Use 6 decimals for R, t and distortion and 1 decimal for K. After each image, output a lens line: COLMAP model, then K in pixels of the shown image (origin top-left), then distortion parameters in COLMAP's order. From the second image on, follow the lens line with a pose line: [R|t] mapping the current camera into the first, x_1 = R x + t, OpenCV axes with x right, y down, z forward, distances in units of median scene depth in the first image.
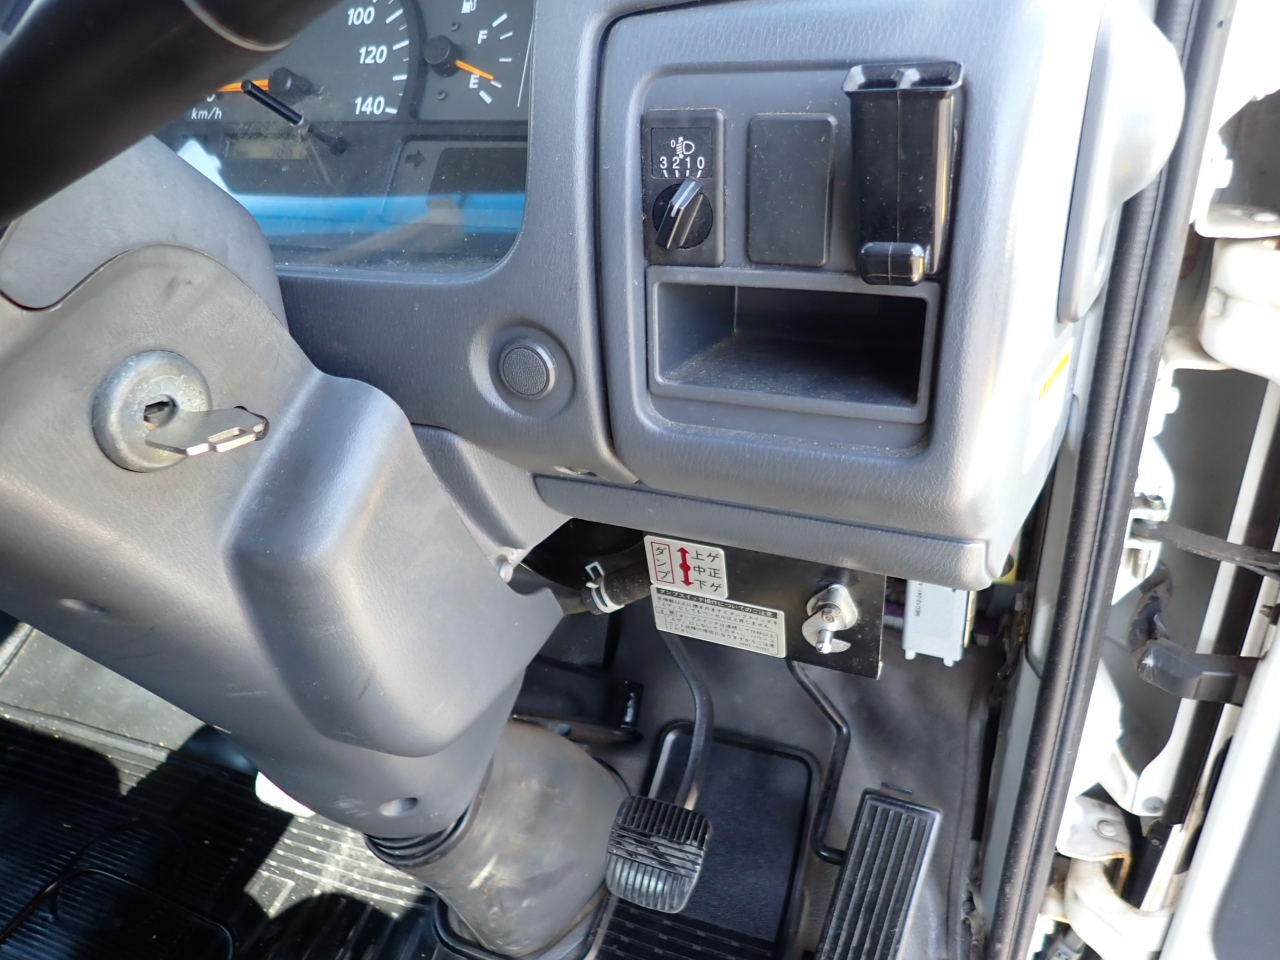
lens RADIAL K [[929.1, 0, 640.0], [0, 929.1, 480.0], [0, 0, 1]] dist [-0.002625, -0.004159]
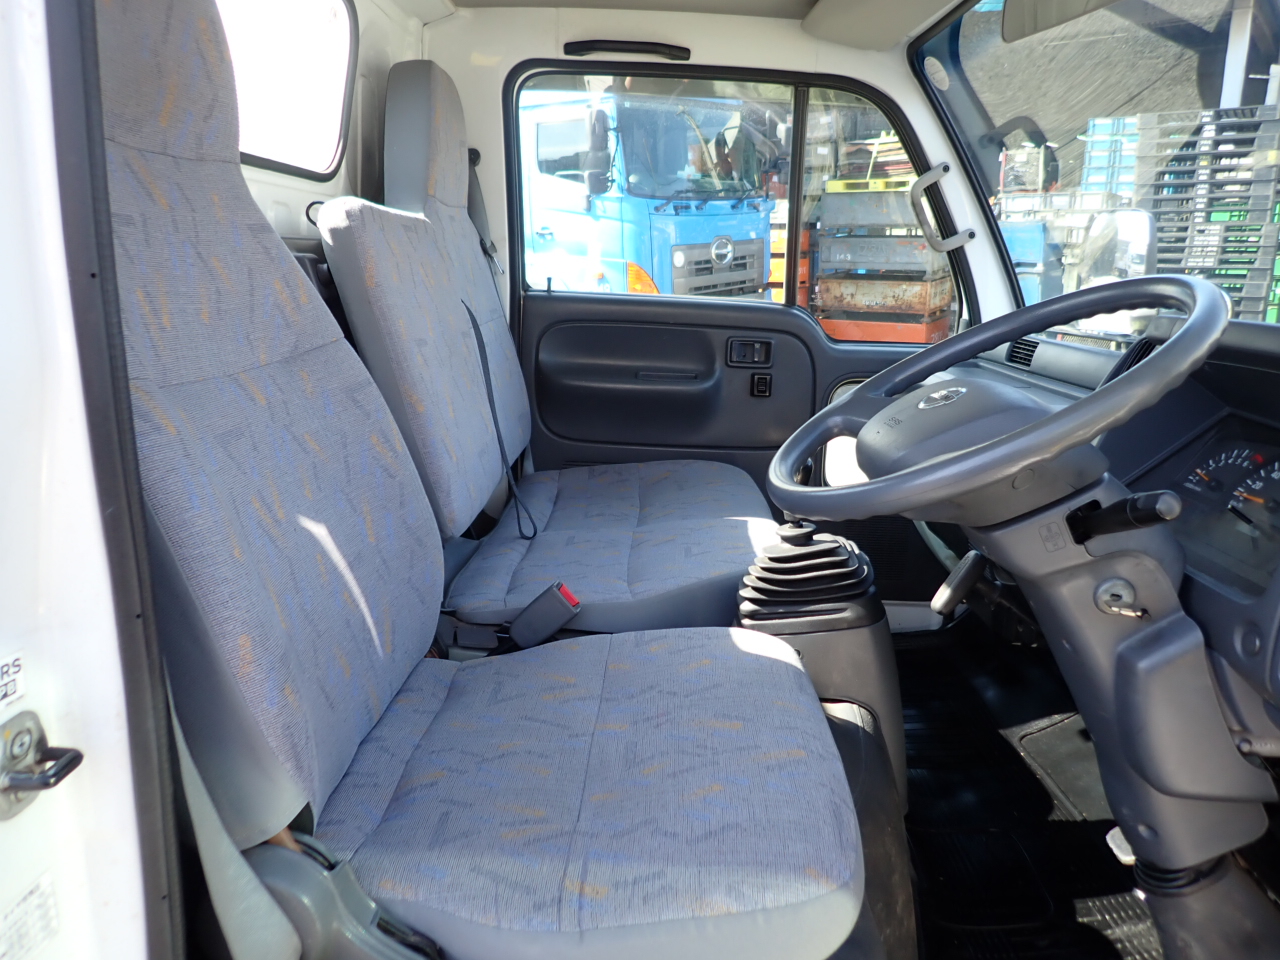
lens RADIAL K [[929.1, 0, 640.0], [0, 929.1, 480.0], [0, 0, 1]] dist [-0.002625, -0.004159]
pose [[0.358891, 0.271561, -0.893002, 0.429639], [-0.483152, 0.872637, 0.071193, 0.035906], [0.798600, 0.405905, 0.444387, -0.494032]]
